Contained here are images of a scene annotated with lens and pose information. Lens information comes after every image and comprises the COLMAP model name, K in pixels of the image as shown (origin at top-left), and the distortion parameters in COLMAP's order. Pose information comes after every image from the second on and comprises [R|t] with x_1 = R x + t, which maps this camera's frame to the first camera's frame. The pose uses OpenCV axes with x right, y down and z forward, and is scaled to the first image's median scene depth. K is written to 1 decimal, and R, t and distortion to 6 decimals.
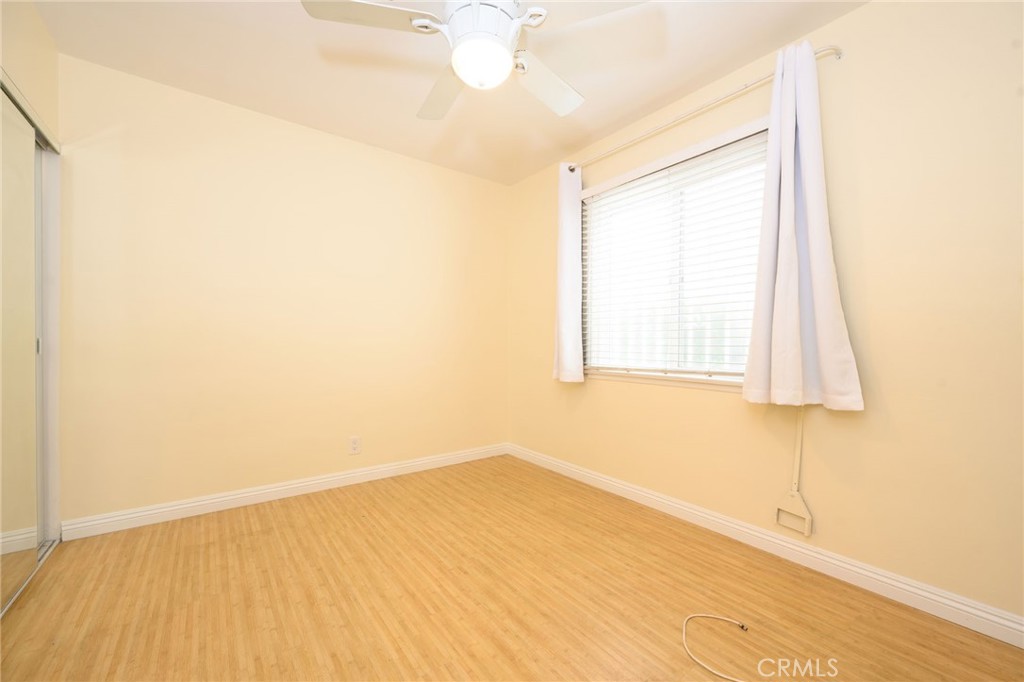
lens RADIAL K [[397.5, 0, 509.0], [0, 397.5, 341.6], [0, 0, 1]] dist [-0.002229, 0.000166]
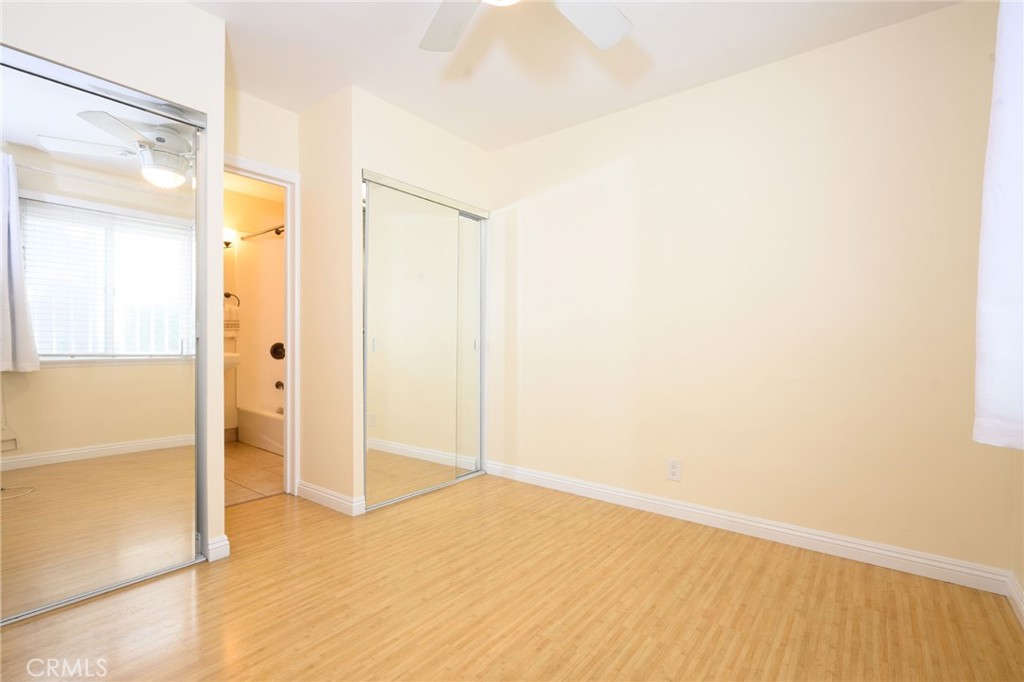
lens RADIAL K [[488.2, 0, 505.5], [0, 488.2, 343.2], [0, 0, 1]] dist [0.002885, 0.000613]
pose [[0.259765, 0.001228, -0.965671, 0.567594], [-0.005467, 0.999985, -0.000199, 0.030315], [0.965656, 0.005331, 0.259768, 0.567943]]
